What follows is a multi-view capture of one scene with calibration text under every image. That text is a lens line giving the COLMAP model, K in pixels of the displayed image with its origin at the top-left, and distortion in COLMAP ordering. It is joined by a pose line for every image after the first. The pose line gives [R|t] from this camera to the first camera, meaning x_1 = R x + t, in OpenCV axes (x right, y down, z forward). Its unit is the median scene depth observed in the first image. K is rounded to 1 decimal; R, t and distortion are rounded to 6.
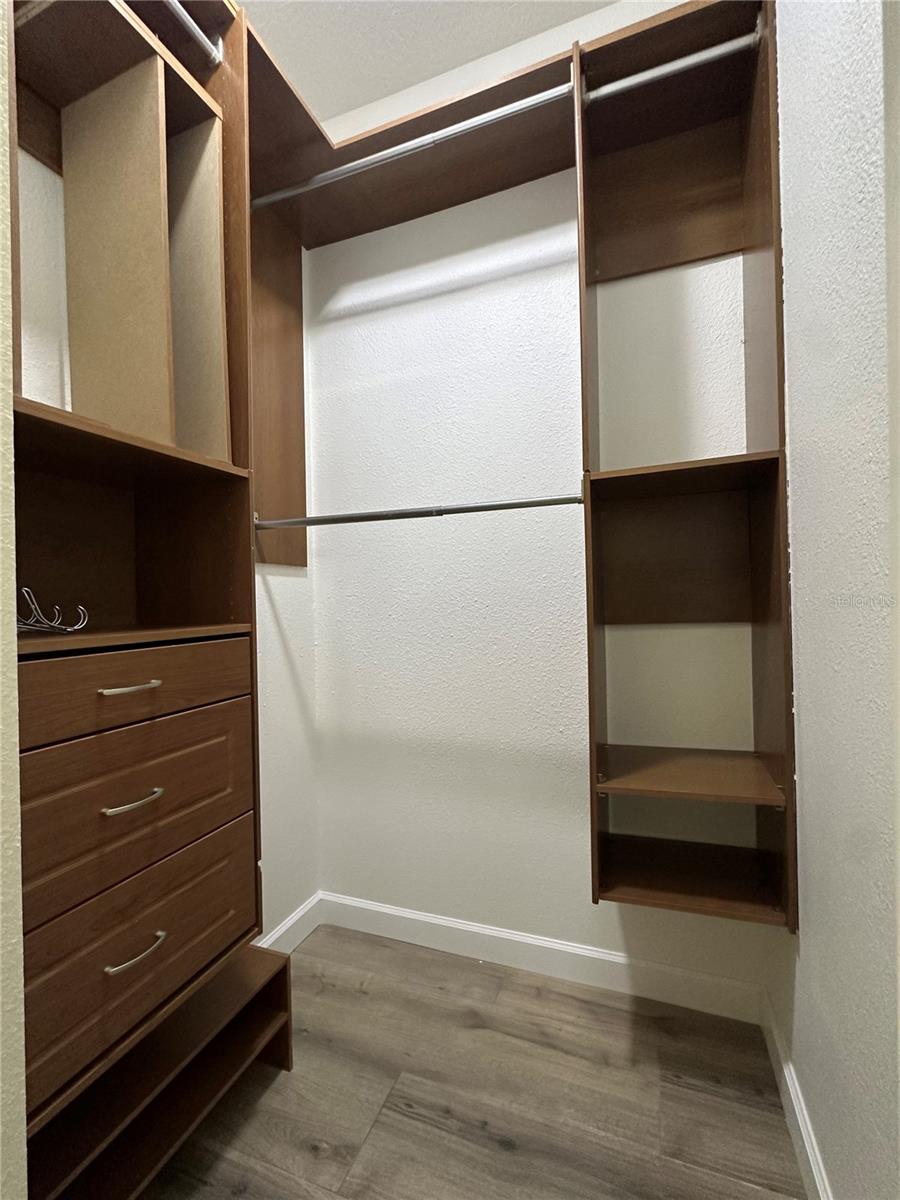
lens RADIAL K [[525.2, 0, 450.0], [0, 525.2, 600.0], [0, 0, 1]] dist [-0.002993, -0.000384]
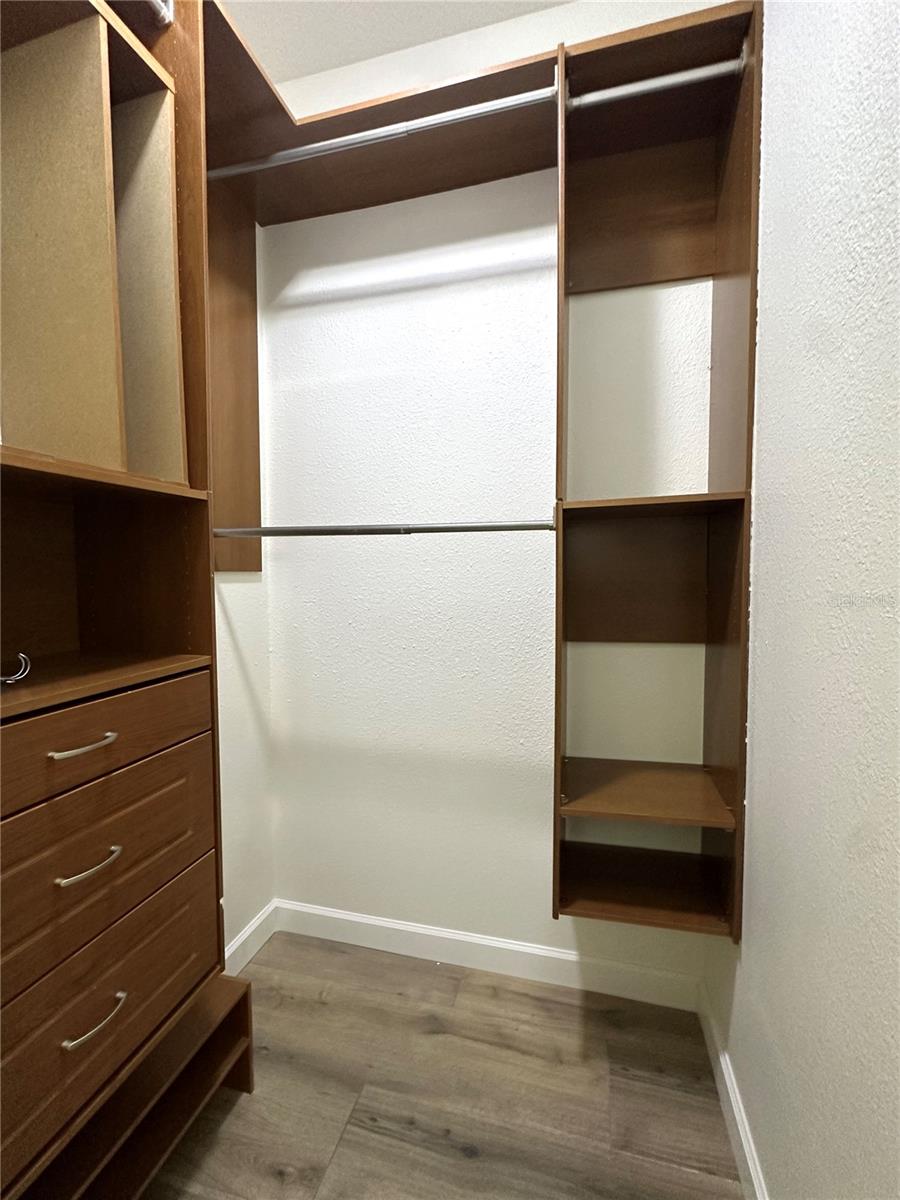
lens RADIAL K [[525.2, 0, 450.0], [0, 525.2, 600.0], [0, 0, 1]] dist [-0.002993, -0.000384]
pose [[0.994519, 0.012395, 0.103820, -0.045985], [-0.017901, 0.998472, 0.052272, -0.100876], [-0.103013, -0.053844, 0.993222, 0.022127]]
